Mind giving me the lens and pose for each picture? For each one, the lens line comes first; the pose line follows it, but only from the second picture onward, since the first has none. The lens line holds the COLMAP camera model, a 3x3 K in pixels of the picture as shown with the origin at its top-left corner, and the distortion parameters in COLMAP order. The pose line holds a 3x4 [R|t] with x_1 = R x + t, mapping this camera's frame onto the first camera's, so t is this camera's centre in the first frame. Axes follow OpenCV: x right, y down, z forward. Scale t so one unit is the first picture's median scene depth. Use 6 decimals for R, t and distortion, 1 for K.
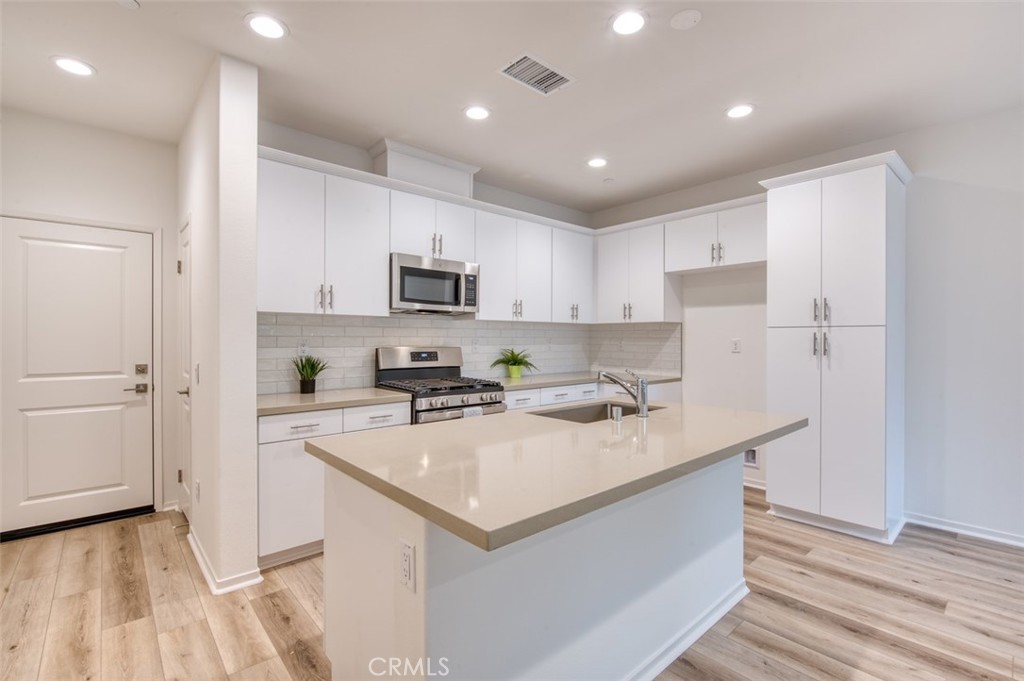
lens RADIAL K [[457.3, 0, 513.9], [0, 457.3, 340.0], [0, 0, 1]] dist [-0.002429, -0.002537]
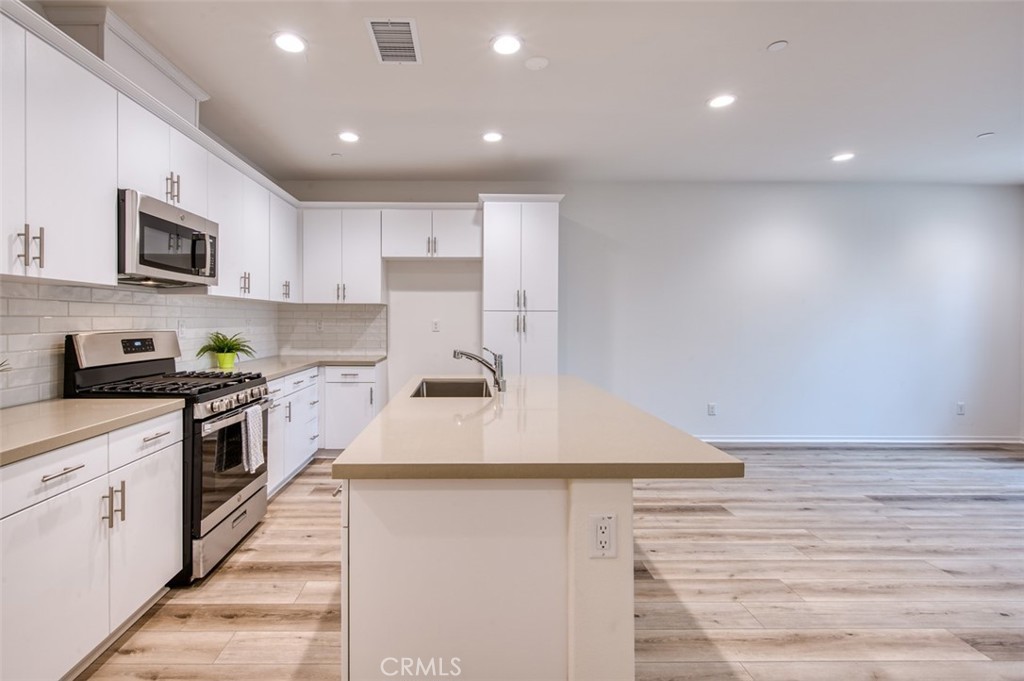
lens RADIAL K [[454.4, 0, 477.6], [0, 454.4, 324.6], [0, 0, 1]] dist [0.003776, -0.001065]
pose [[0.664797, -0.007774, 0.746984, -0.390751], [0.001812, 0.999960, 0.008794, -0.000689], [-0.747022, -0.004493, 0.664784, 0.174550]]
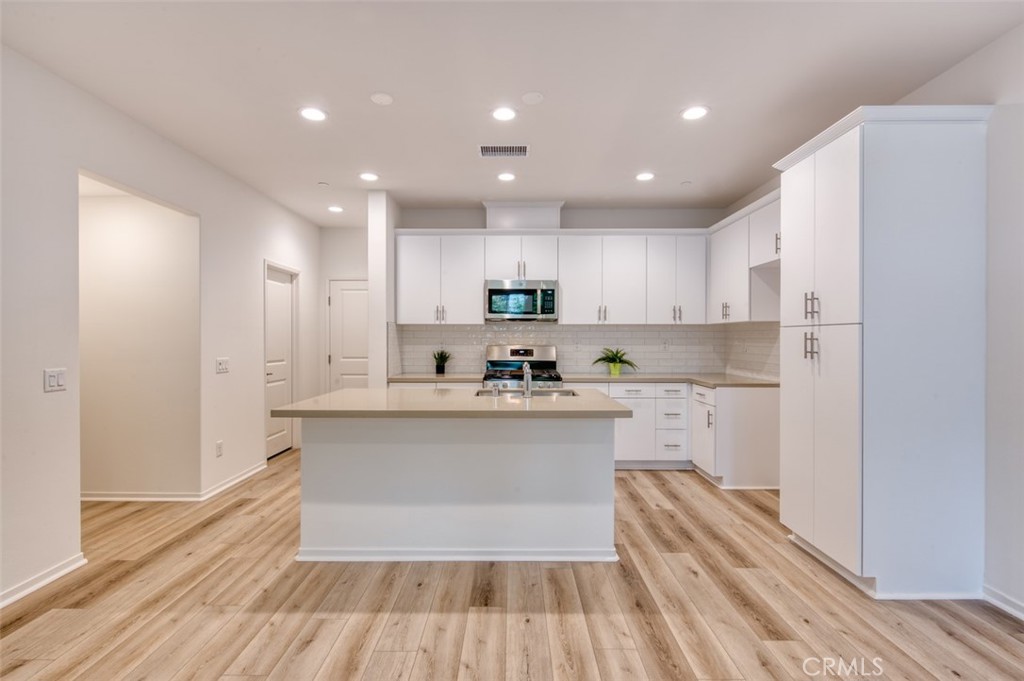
lens RADIAL K [[457.3, 0, 508.2], [0, 457.3, 340.6], [0, 0, 1]] dist [-0.002429, -0.002537]
pose [[0.736379, 0.001114, -0.676568, 0.726200], [-0.001820, 0.999998, -0.000334, 0.001053], [0.676567, 0.001477, 0.736380, -0.012998]]
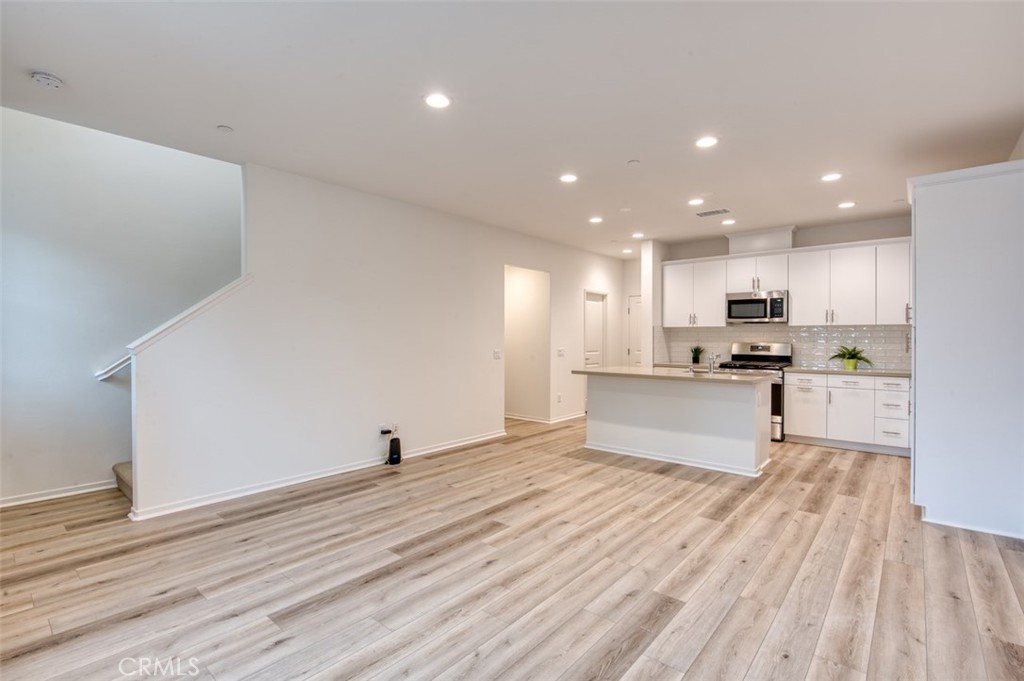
lens RADIAL K [[457.3, 0, 524.3], [0, 457.3, 345.5], [0, 0, 1]] dist [-0.002429, -0.002537]
pose [[0.139579, 0.016933, -0.990066, 1.455768], [-0.004558, 0.999854, 0.016458, 0.000514], [0.990200, 0.002216, 0.139636, -0.109286]]
